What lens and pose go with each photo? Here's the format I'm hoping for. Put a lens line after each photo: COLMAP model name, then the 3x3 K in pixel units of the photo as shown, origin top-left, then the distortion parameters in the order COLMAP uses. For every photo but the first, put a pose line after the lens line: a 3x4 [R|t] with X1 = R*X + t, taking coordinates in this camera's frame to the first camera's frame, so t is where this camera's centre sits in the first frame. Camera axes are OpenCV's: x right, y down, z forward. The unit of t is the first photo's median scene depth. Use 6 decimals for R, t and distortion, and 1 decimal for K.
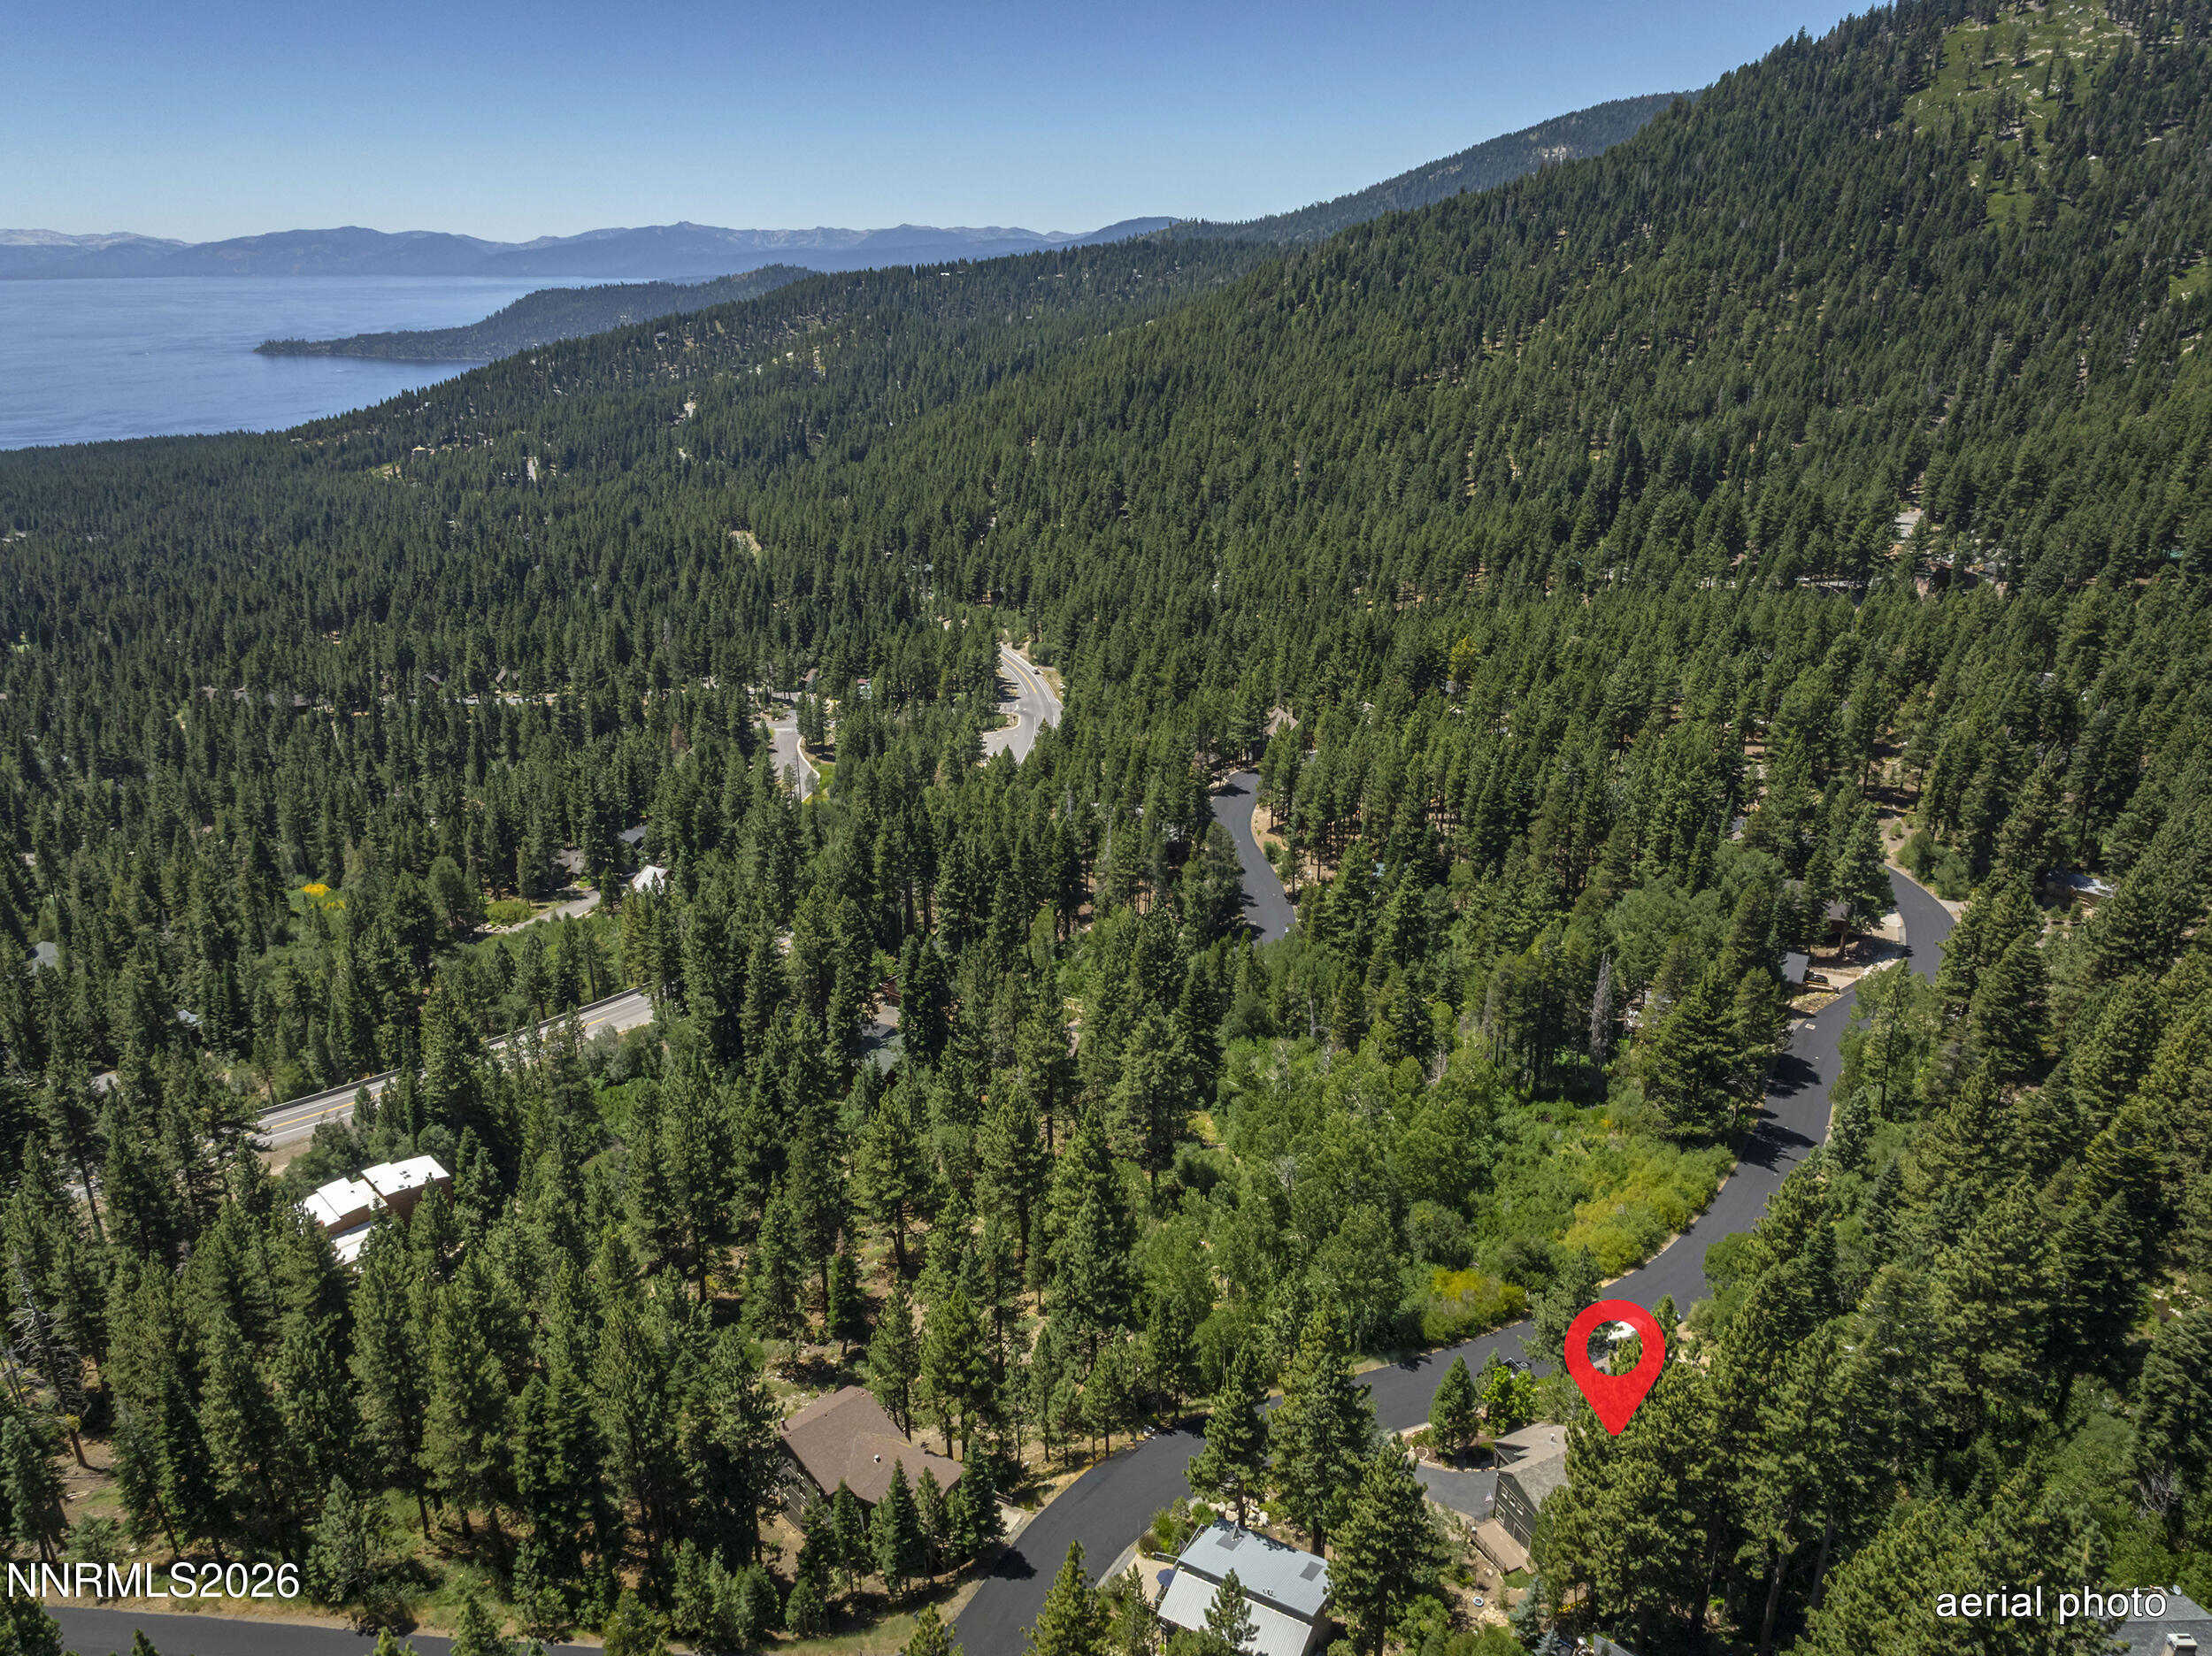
lens RADIAL K [[1672.3, 0, 1164.7], [0, 1672.3, 820.7], [0, 0, 1]] dist [-0.038362, 0.016023]
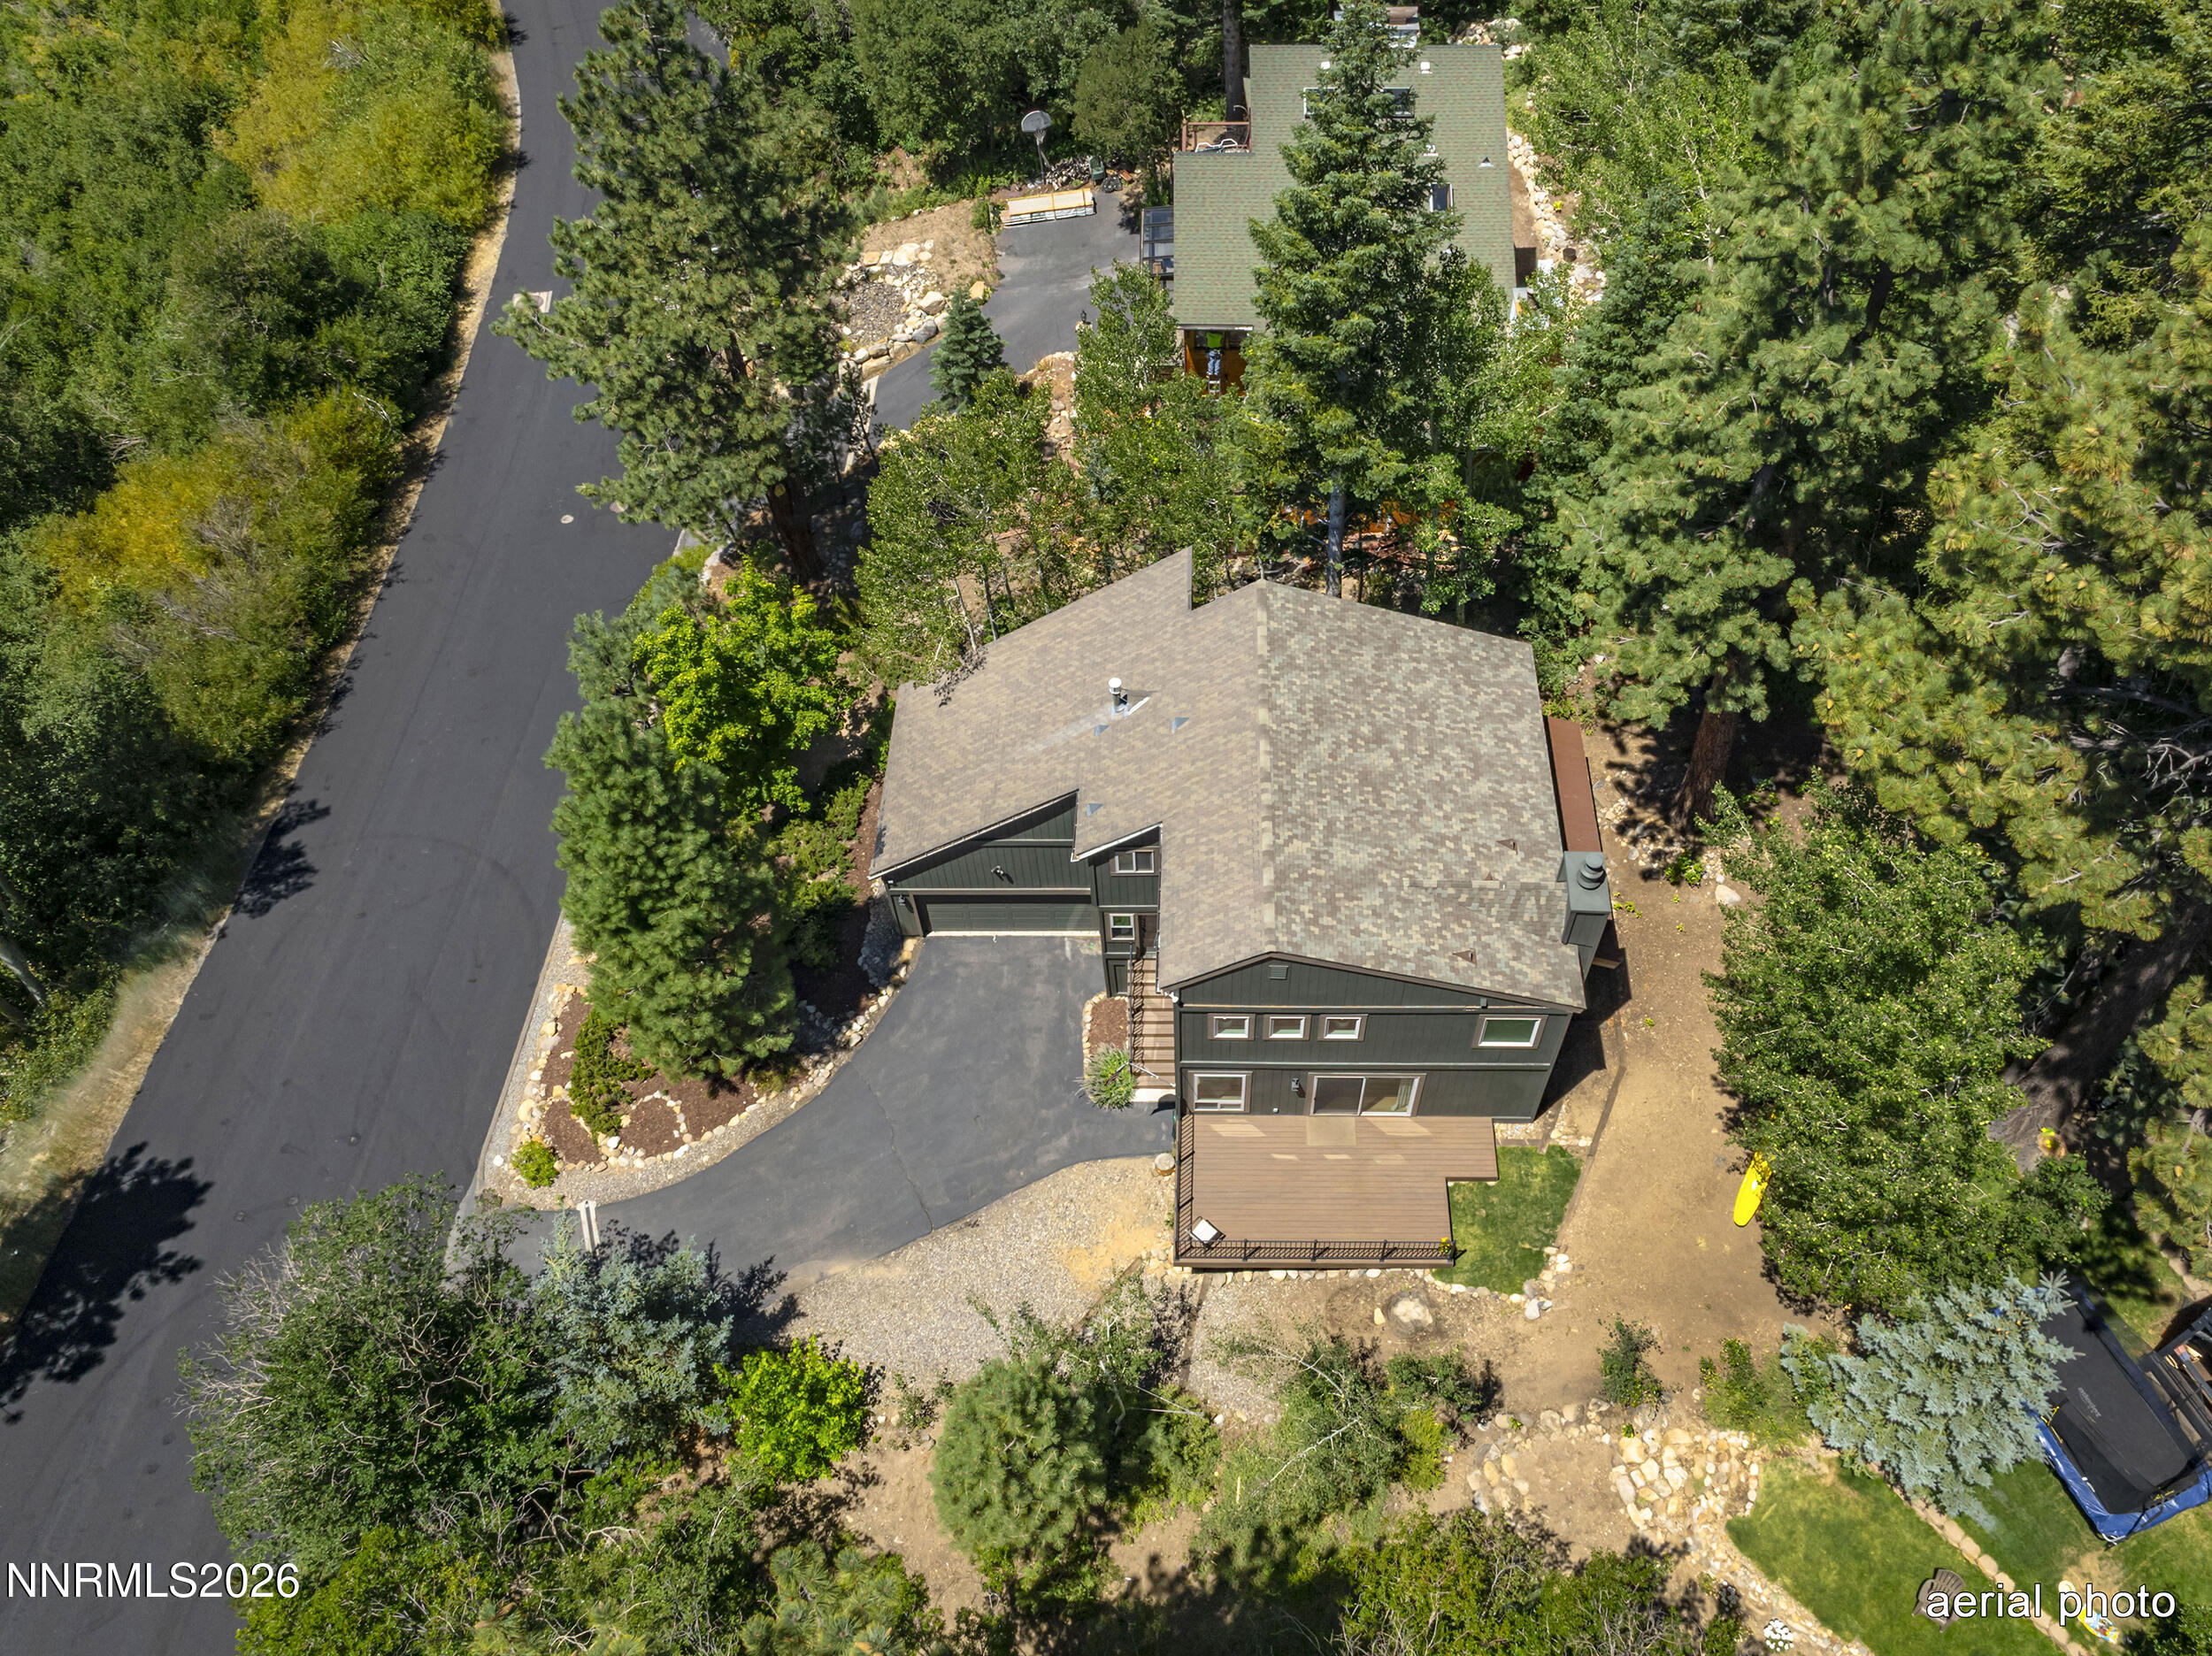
lens RADIAL K [[1672.3, 0, 1164.7], [0, 1672.3, 820.7], [0, 0, 1]] dist [-0.038362, 0.016023]
pose [[0.483372, -0.714742, 0.505465, 0.100342], [0.341447, 0.685600, 0.642936, 0.222970], [-0.806081, -0.138188, 0.575446, 0.804998]]
